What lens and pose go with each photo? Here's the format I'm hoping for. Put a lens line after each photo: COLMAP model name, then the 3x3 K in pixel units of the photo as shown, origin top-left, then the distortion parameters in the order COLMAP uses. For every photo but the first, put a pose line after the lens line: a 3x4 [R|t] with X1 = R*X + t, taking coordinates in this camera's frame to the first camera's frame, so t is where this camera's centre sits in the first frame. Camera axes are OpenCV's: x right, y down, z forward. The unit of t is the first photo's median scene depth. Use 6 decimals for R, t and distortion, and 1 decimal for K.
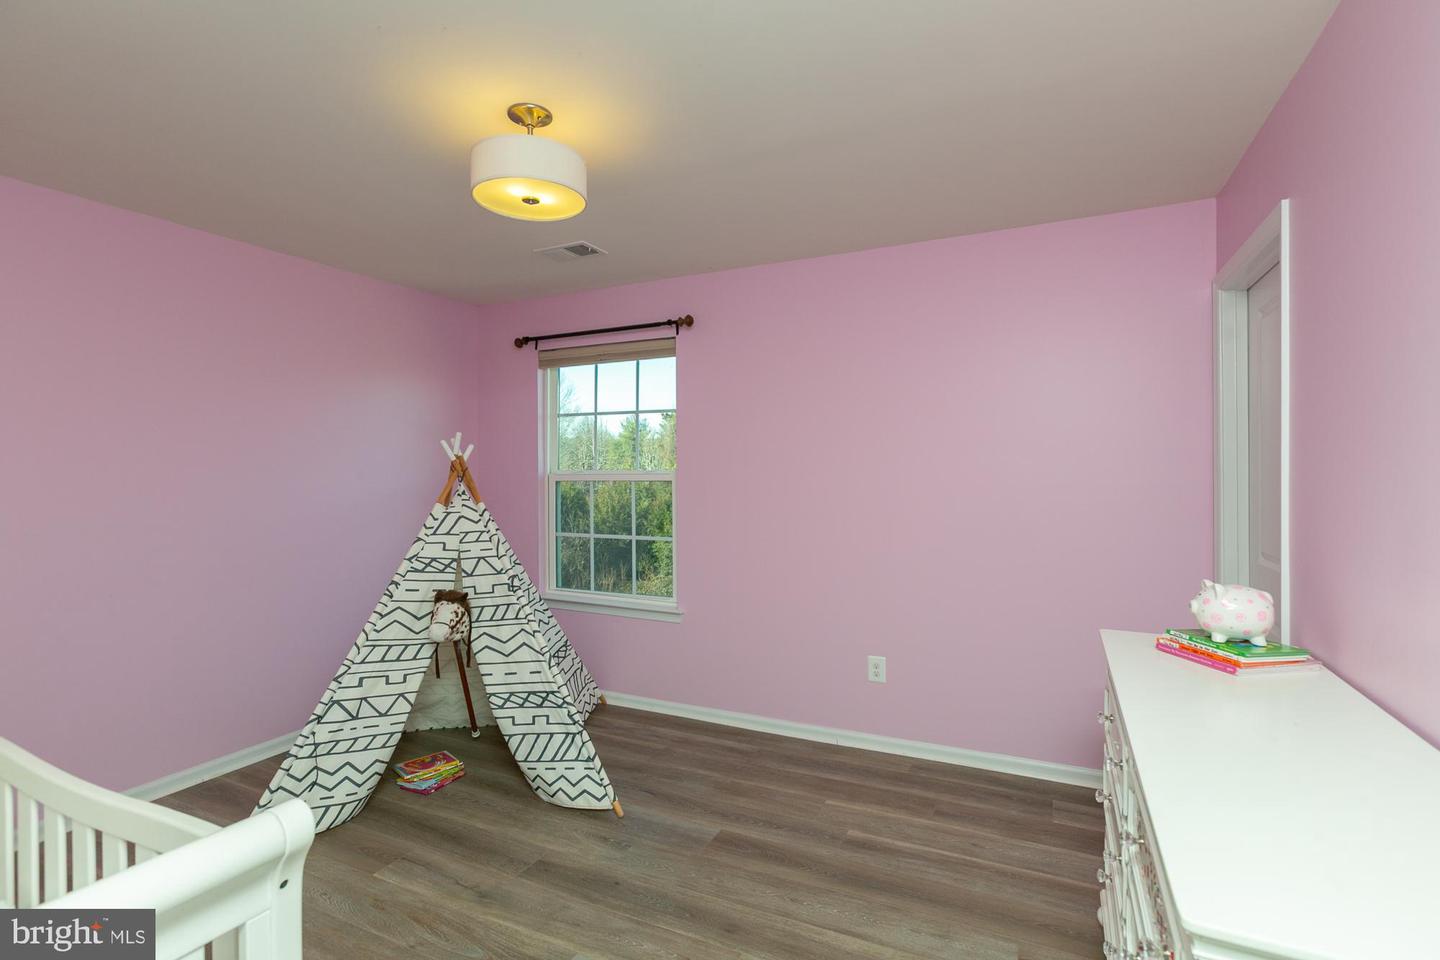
lens RADIAL K [[693.5, 0, 720.0], [0, 693.5, 480.0], [0, 0, 1]] dist [-0.001815, -0.000062]
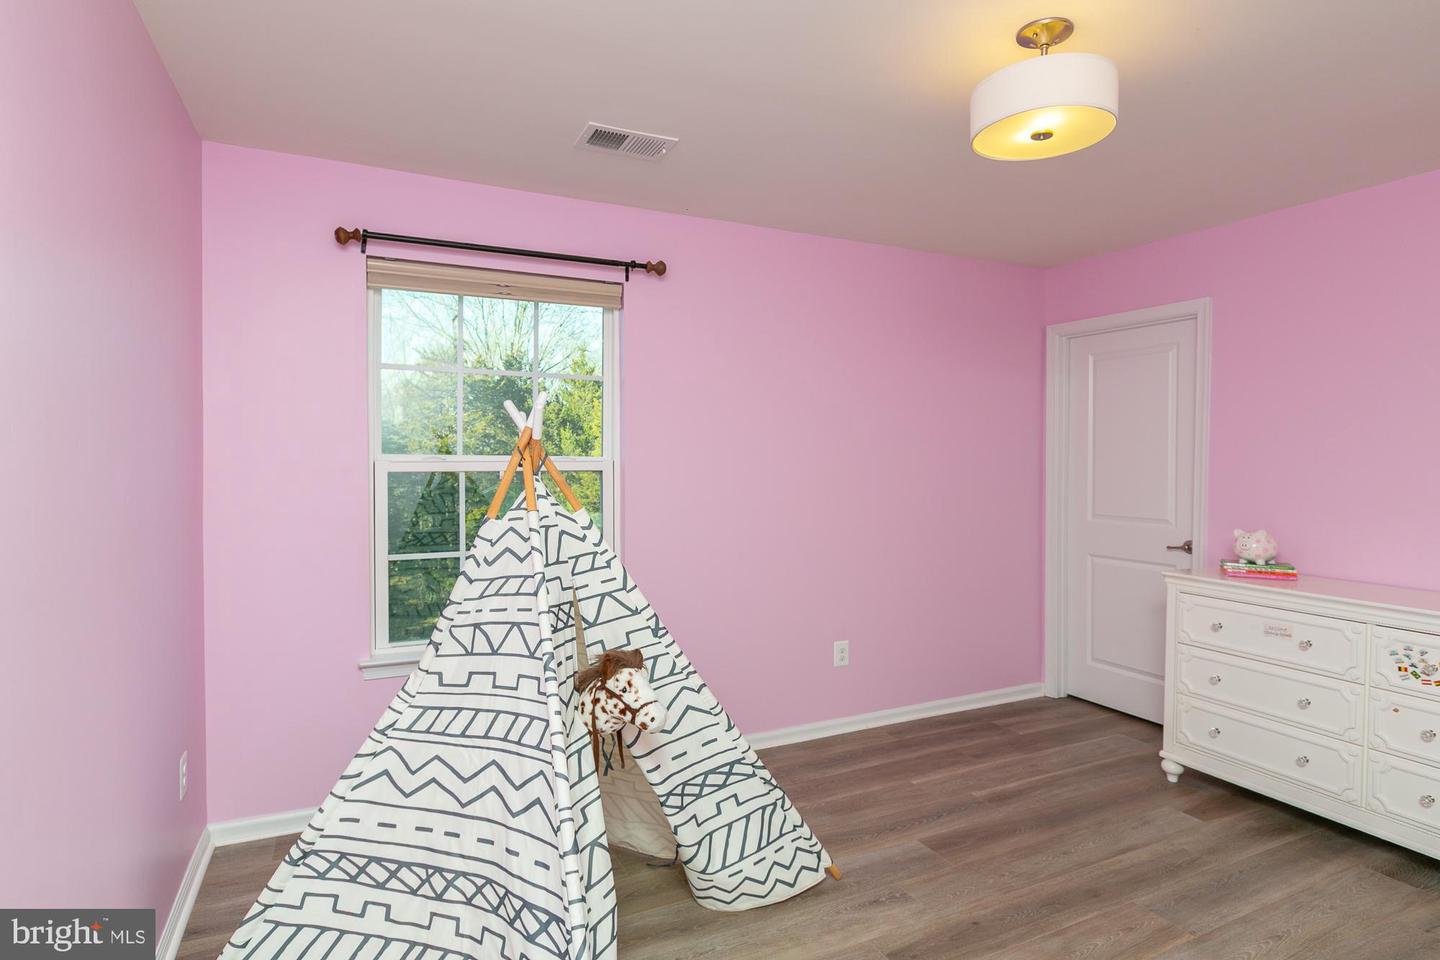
lens RADIAL K [[757.5, 0, 720.0], [0, 757.5, 480.0], [0, 0, 1]] dist [-0.000934, -0.000525]
pose [[0.620739, -0.016674, 0.783840, -0.863590], [0.003873, 0.999827, 0.018202, -0.004499], [-0.784008, -0.008263, 0.620696, 0.515183]]
